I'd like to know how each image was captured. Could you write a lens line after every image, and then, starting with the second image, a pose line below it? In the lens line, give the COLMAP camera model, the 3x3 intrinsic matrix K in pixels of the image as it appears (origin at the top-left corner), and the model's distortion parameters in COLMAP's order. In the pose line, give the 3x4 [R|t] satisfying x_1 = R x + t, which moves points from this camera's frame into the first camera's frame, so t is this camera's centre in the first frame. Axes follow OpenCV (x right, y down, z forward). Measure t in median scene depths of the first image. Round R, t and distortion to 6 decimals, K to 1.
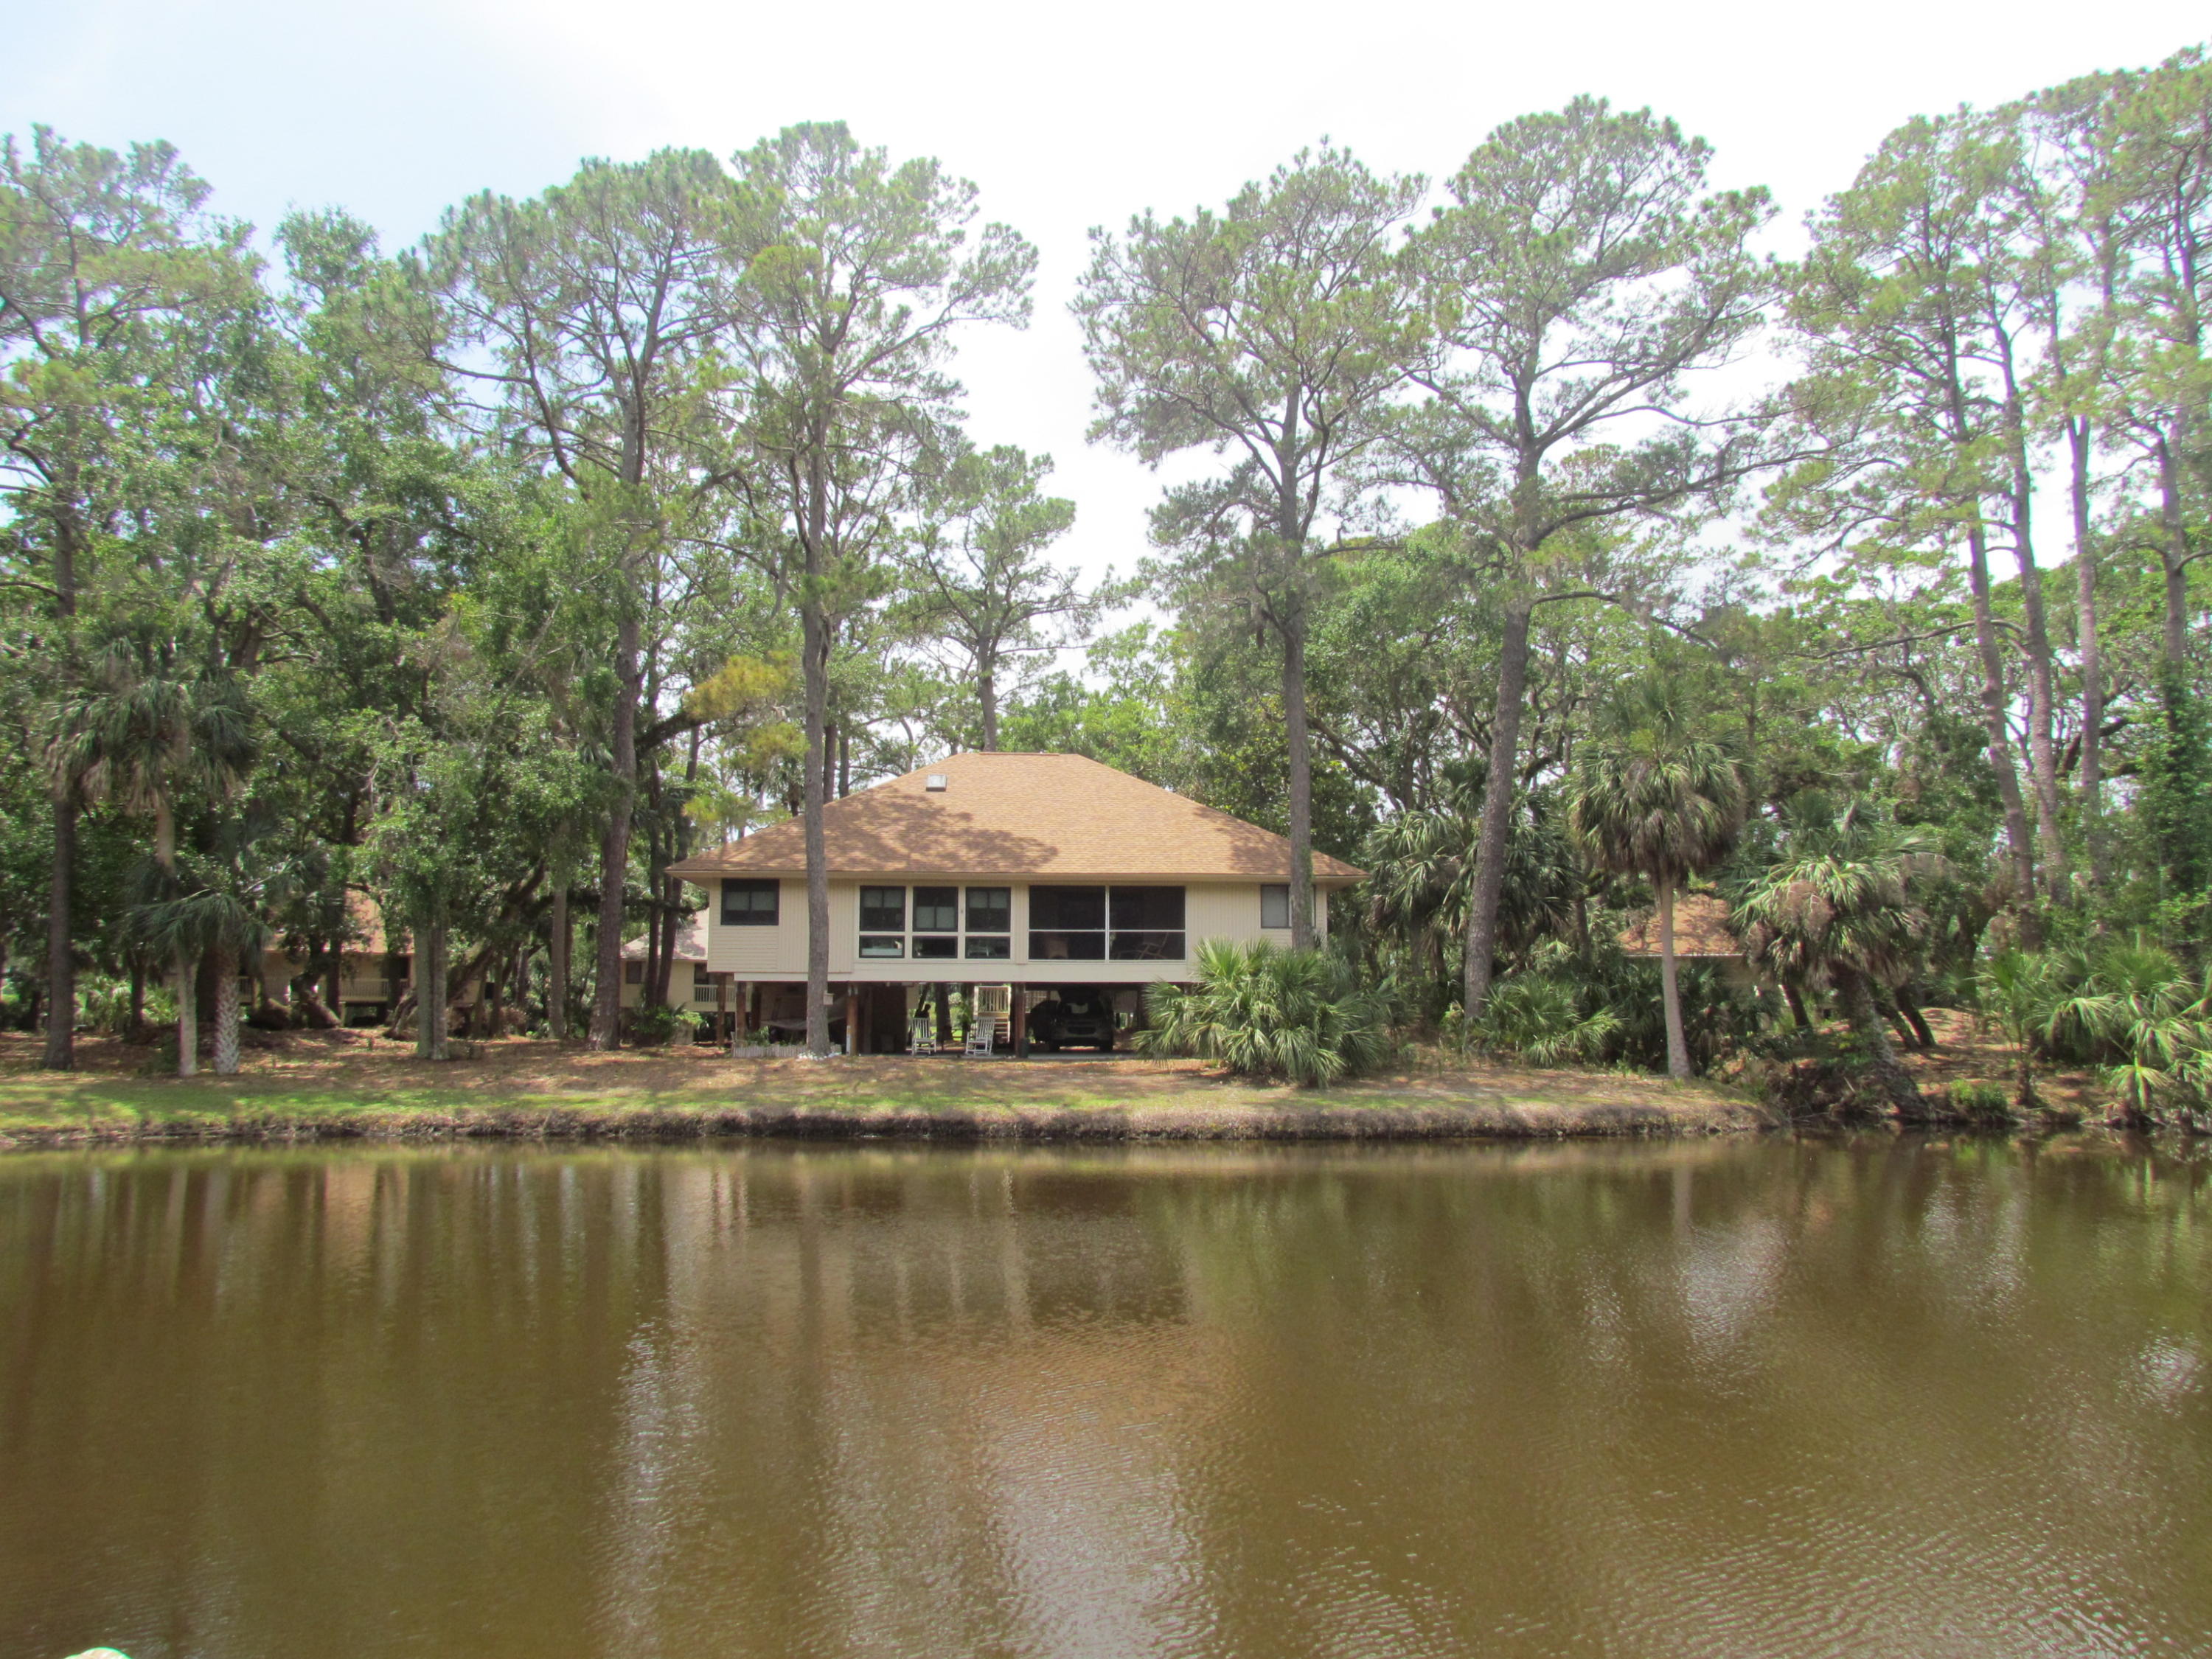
lens RADIAL K [[1585.8, 0, 1110.8], [0, 1585.8, 840.6], [0, 0, 1]] dist [-0.006497, -0.000855]
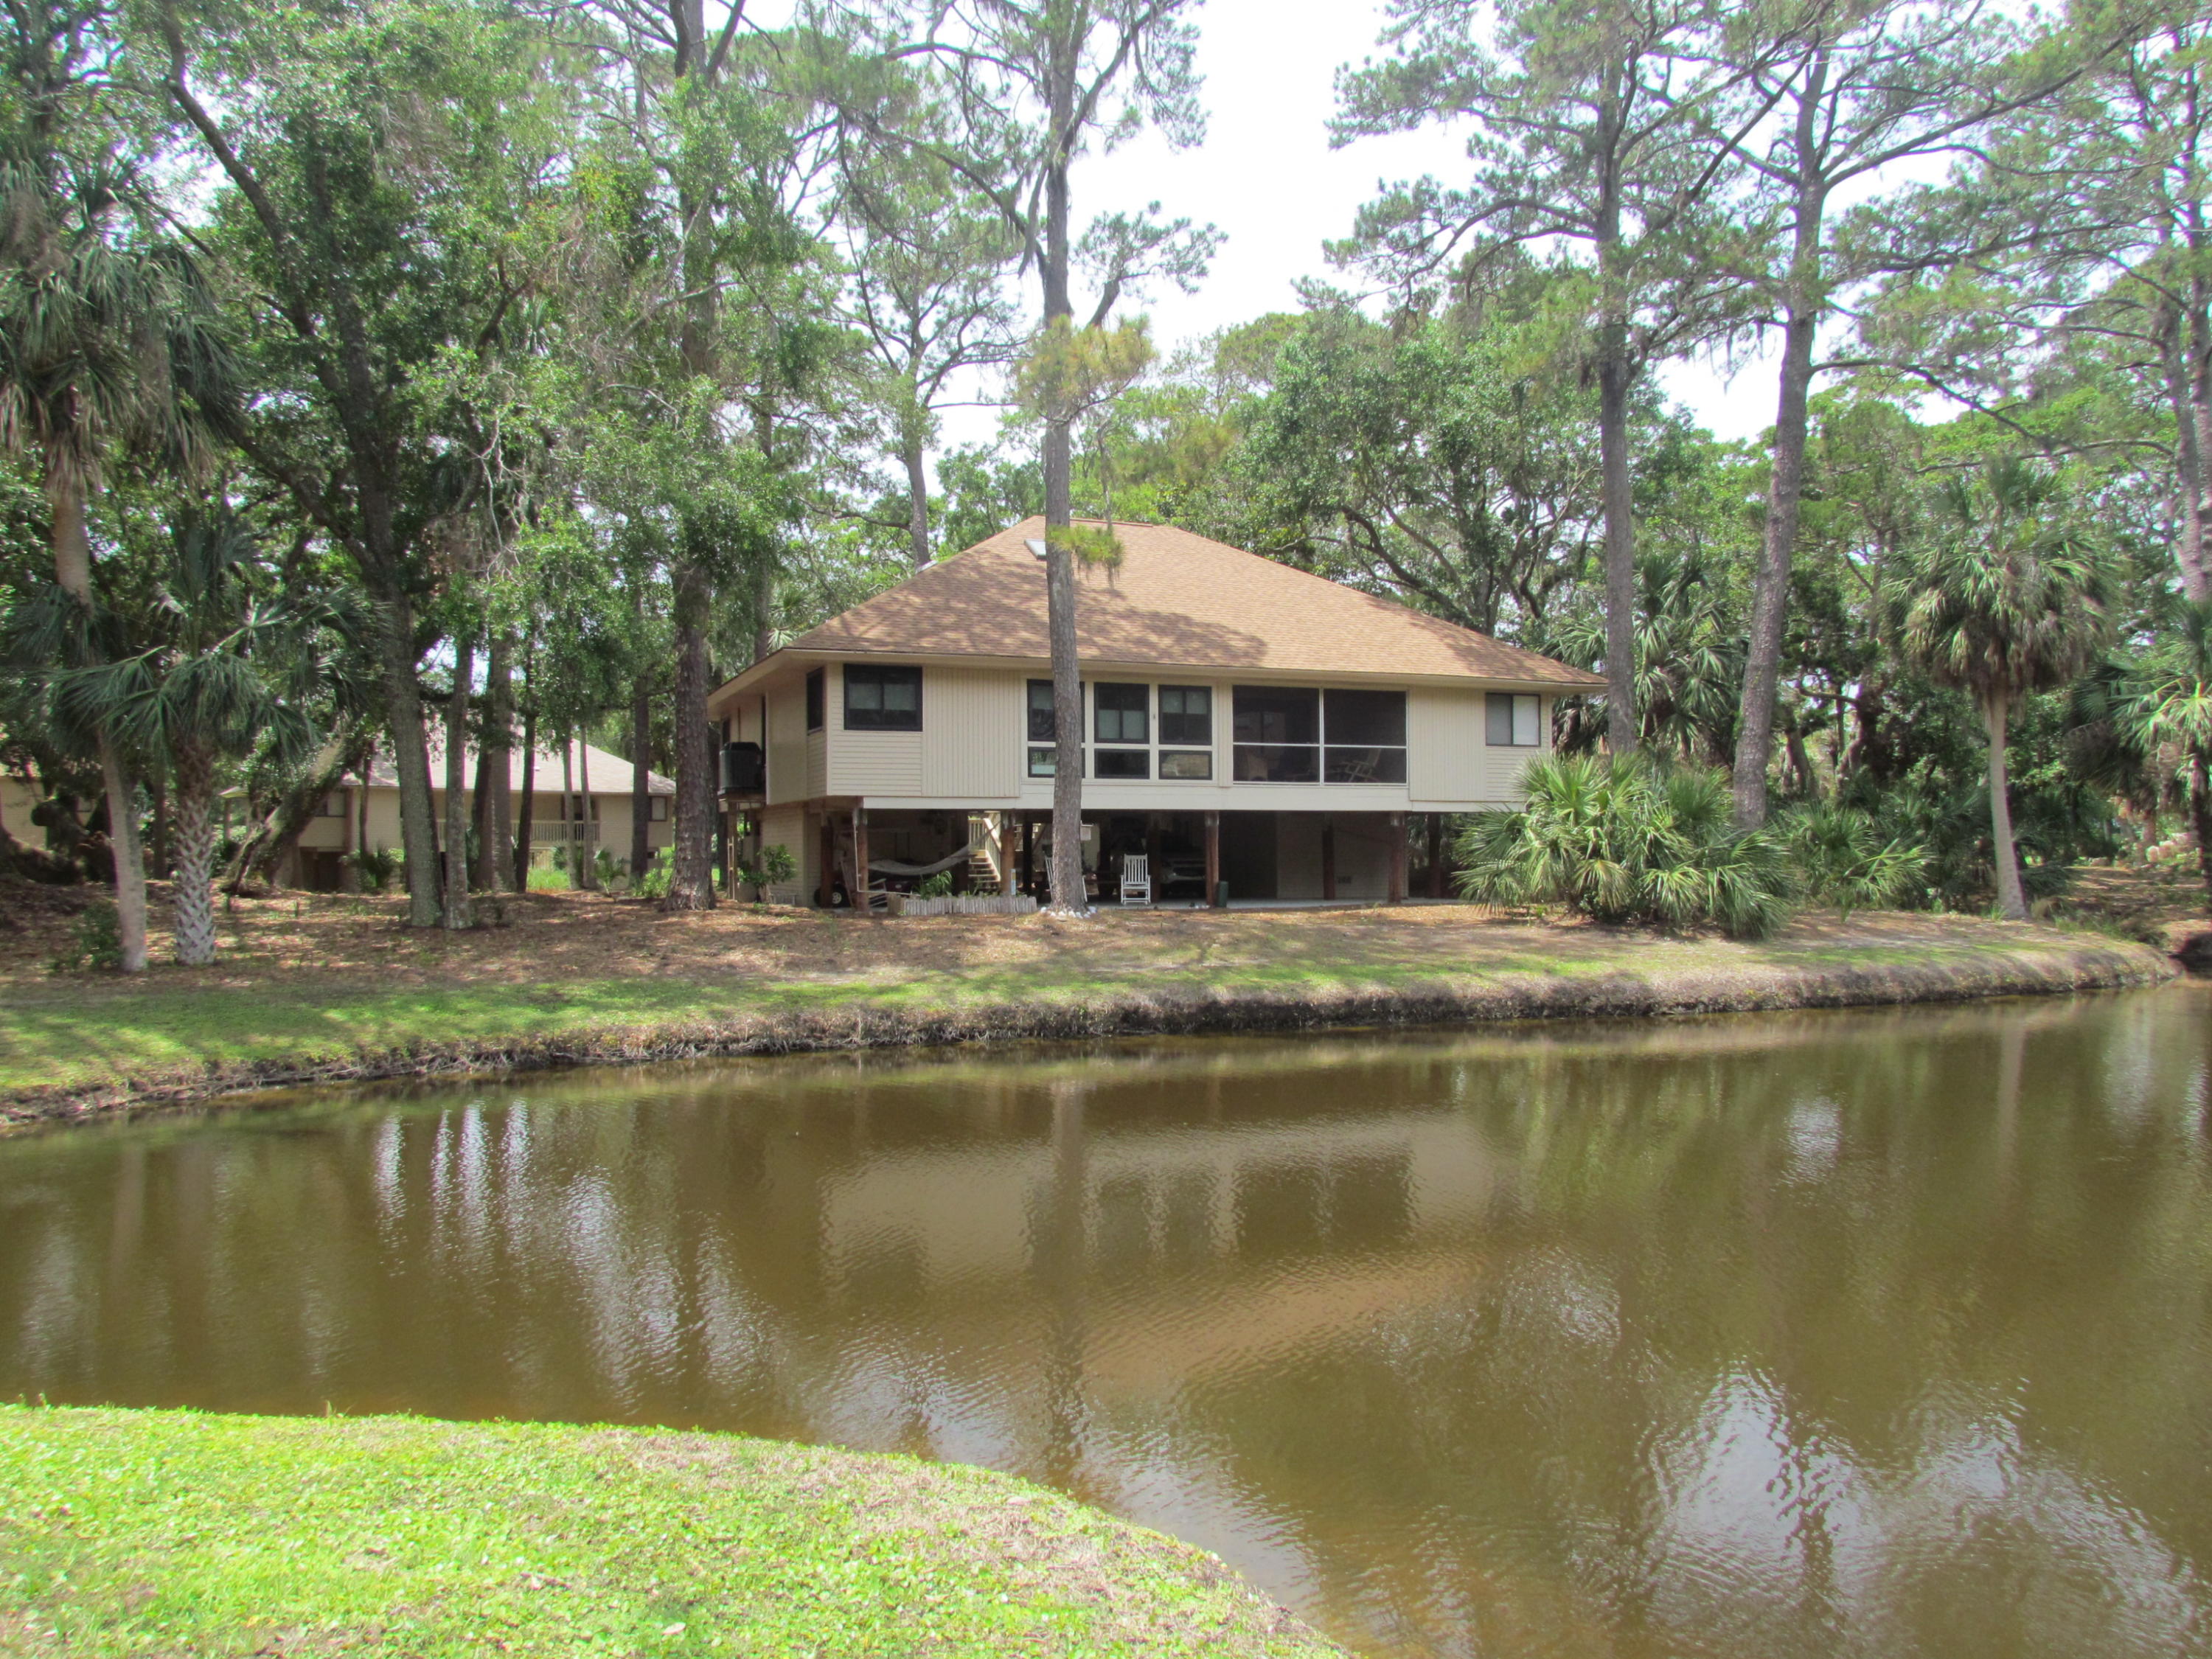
lens RADIAL K [[1585.8, 0, 1103.3], [0, 1585.8, 822.8], [0, 0, 1]] dist [-0.006497, -0.000855]
pose [[0.943388, -0.002362, 0.331684, -0.369455], [-0.028222, 0.995777, 0.087360, 0.029574], [-0.330490, -0.091775, 0.939337, 0.293881]]
